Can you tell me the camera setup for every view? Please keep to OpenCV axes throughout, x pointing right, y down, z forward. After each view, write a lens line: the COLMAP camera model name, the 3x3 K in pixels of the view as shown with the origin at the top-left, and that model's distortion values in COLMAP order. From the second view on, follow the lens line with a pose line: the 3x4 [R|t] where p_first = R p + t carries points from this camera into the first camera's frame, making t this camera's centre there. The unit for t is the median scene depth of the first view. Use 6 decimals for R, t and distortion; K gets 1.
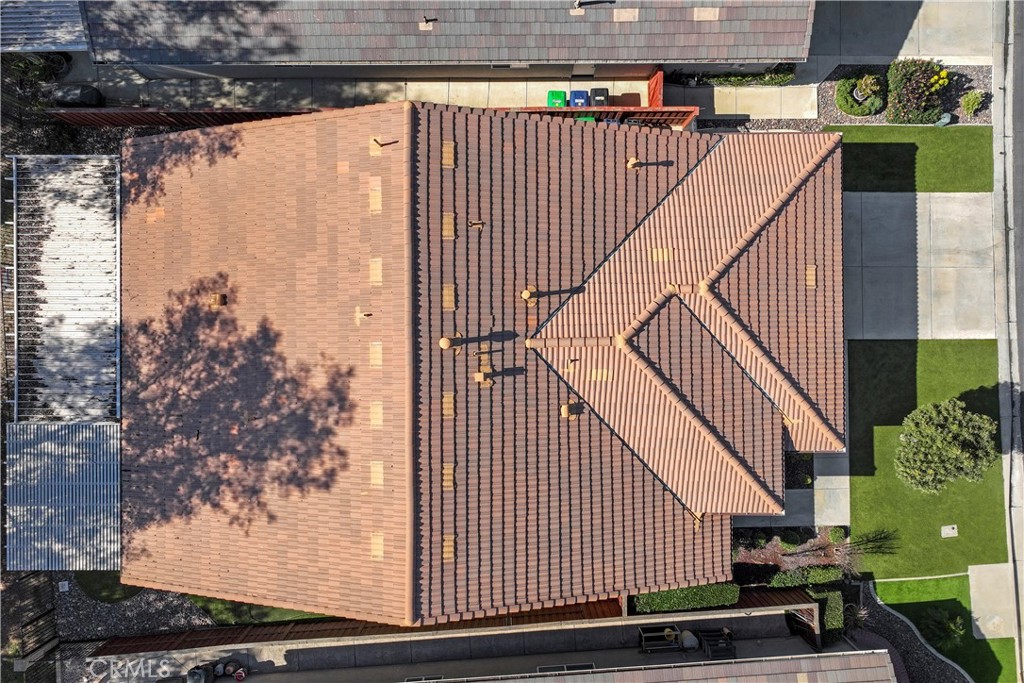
lens RADIAL K [[708.6, 0, 512.0], [0, 708.6, 341.5], [0, 0, 1]] dist [0.004349, 0.005244]
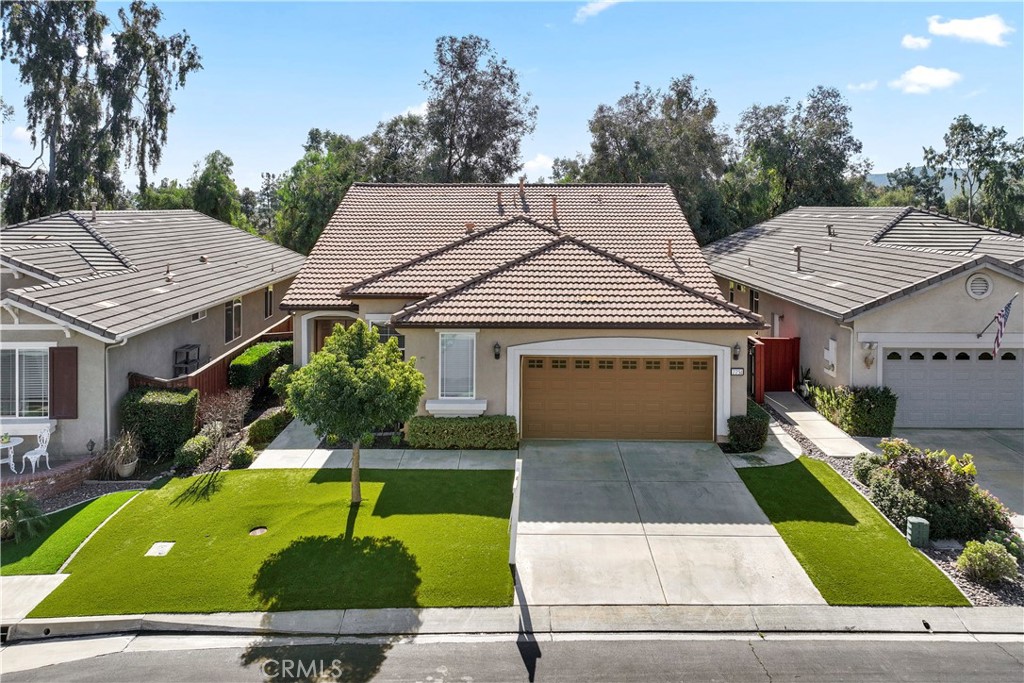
lens RADIAL K [[708.6, 0, 512.0], [0, 708.6, 341.5], [0, 0, 1]] dist [0.004349, 0.005244]
pose [[-0.028228, 0.193415, -0.980711, 1.112976], [-0.999594, -0.001770, 0.028422, -0.015724], [0.003761, 0.981115, 0.193386, 0.745266]]
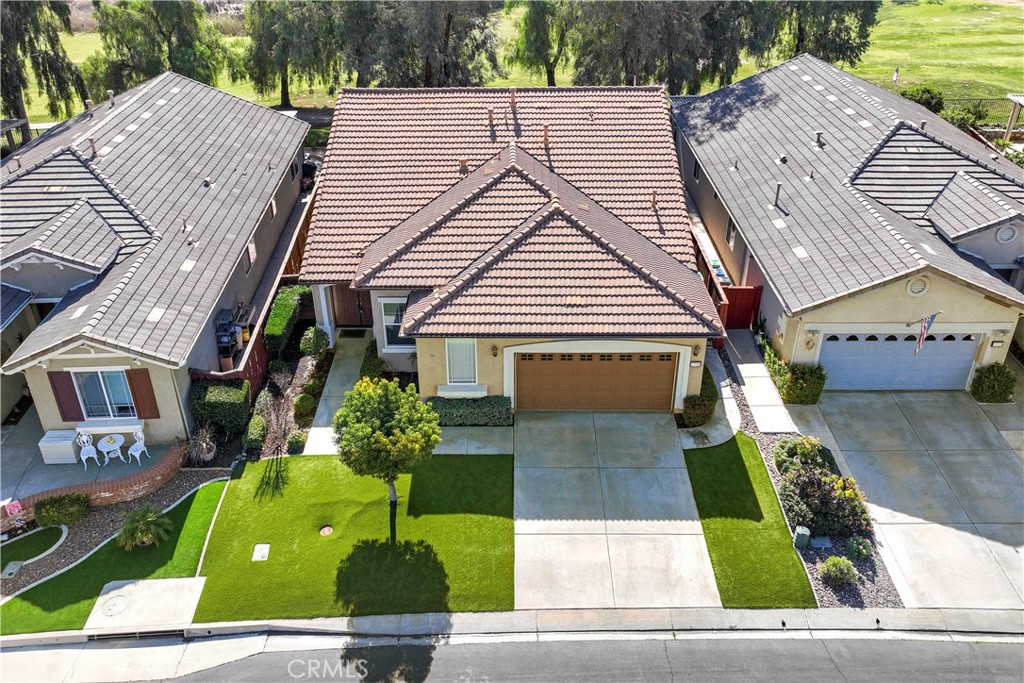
lens RADIAL K [[699.6, 0, 501.8], [0, 699.6, 384.4], [0, 0, 1]] dist [0.007048, -0.000670]
pose [[-0.024091, 0.604769, -0.796037, 1.104573], [-0.999516, 0.001095, 0.031081, -0.014776], [0.019669, 0.796401, 0.604450, 0.409073]]
